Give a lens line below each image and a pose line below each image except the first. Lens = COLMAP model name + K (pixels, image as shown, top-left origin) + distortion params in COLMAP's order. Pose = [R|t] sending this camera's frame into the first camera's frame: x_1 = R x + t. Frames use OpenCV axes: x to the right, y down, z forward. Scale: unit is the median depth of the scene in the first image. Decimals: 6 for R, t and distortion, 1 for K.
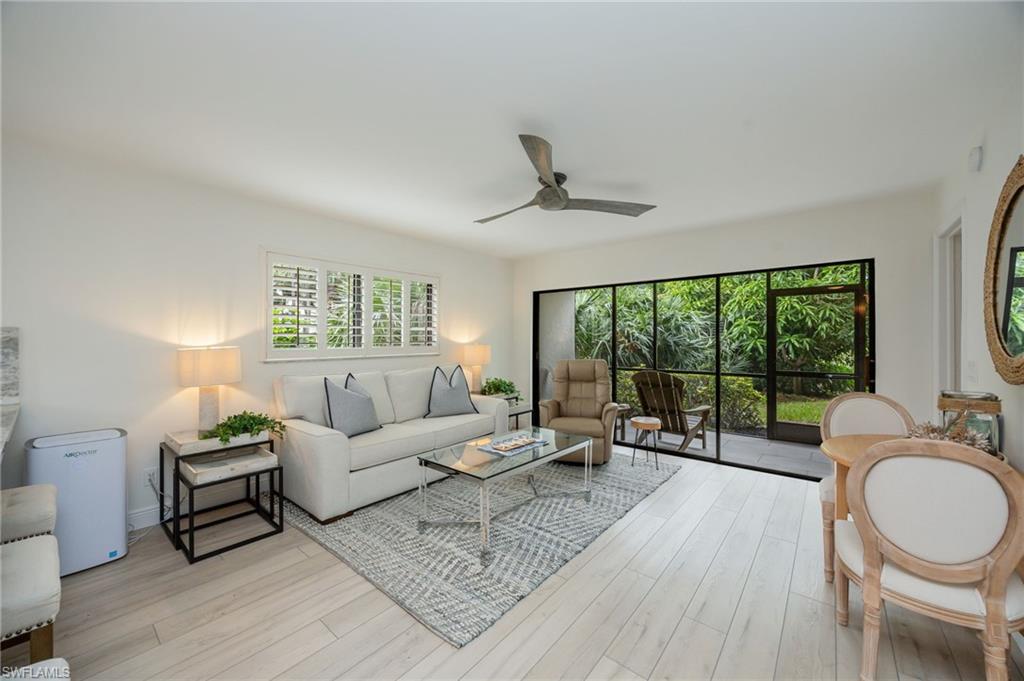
lens RADIAL K [[387.9, 0, 516.3], [0, 387.9, 337.7], [0, 0, 1]] dist [-0.006066, -0.000018]
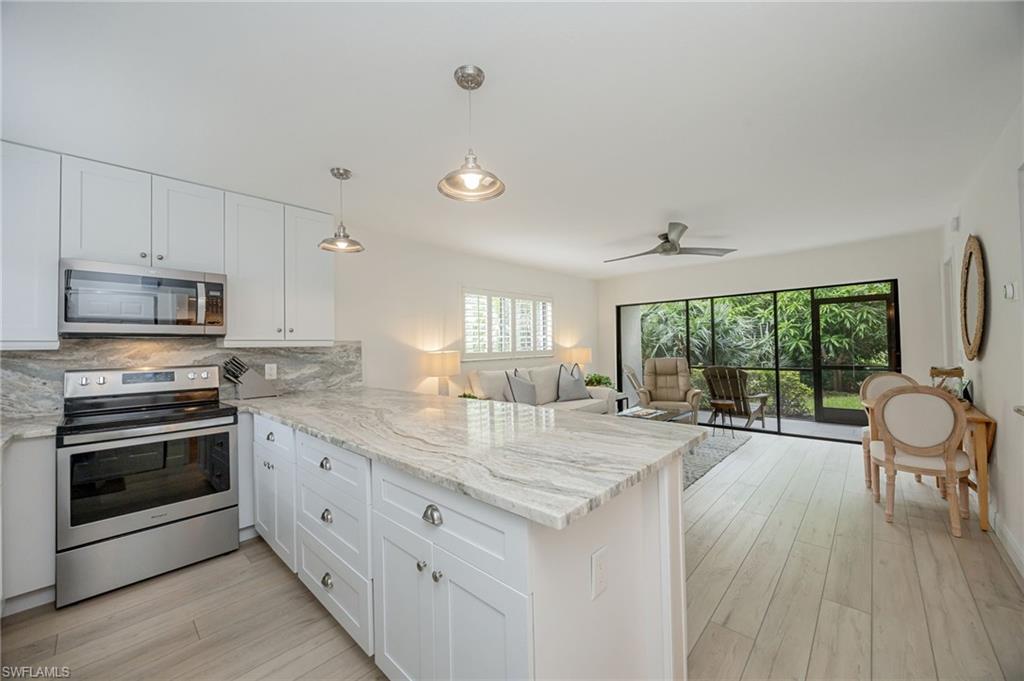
lens RADIAL K [[387.9, 0, 515.0], [0, 387.9, 338.3], [0, 0, 1]] dist [-0.006066, -0.000018]
pose [[0.997887, -0.020306, -0.061715, -0.242417], [0.019325, 0.999678, -0.016460, 0.001780], [0.062029, 0.015232, 0.997958, -0.312485]]
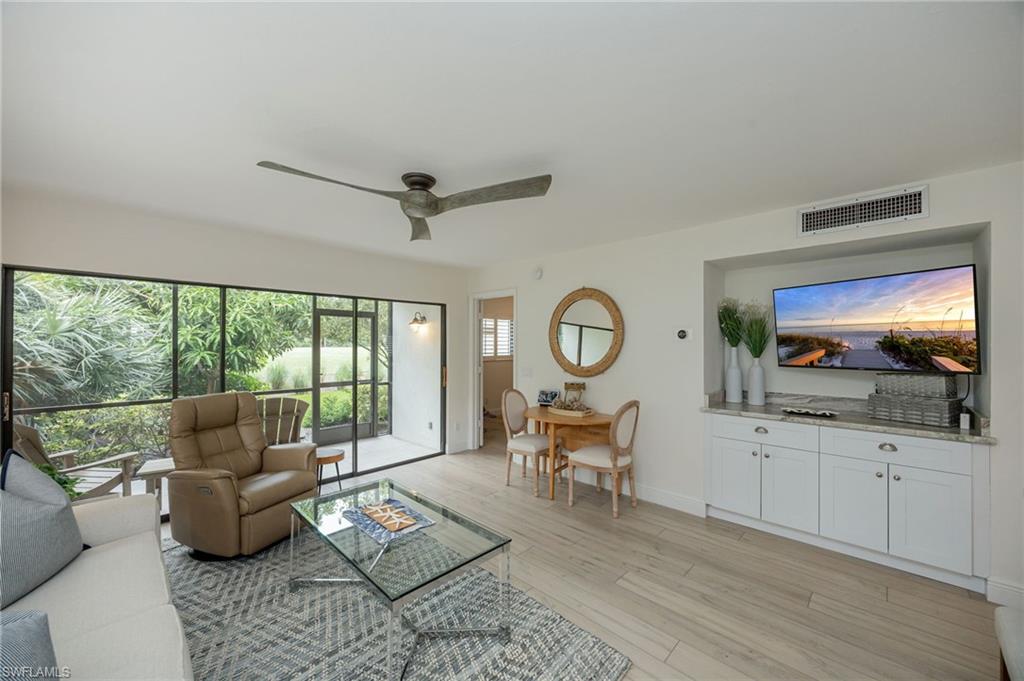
lens RADIAL K [[387.9, 0, 510.5], [0, 387.9, 339.5], [0, 0, 1]] dist [-0.006066, -0.000018]
pose [[0.082086, 0.011926, 0.996554, -0.428070], [-0.003170, 0.999926, -0.011705, -0.030225], [-0.996620, -0.002198, 0.082118, 0.423479]]
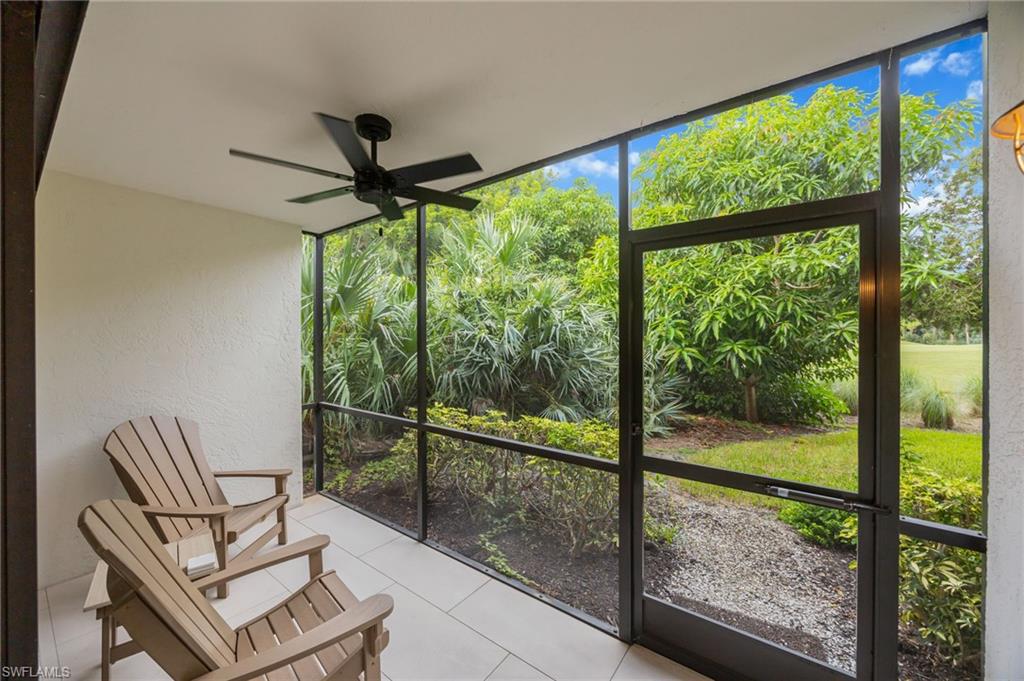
lens RADIAL K [[387.9, 0, 513.2], [0, 387.9, 335.4], [0, 0, 1]] dist [-0.006066, -0.000018]
pose [[0.998851, 0.003470, 0.047798, 0.605481], [-0.003470, 0.999994, -0.000085, -0.029477], [-0.047798, -0.000081, 0.998857, 0.728345]]
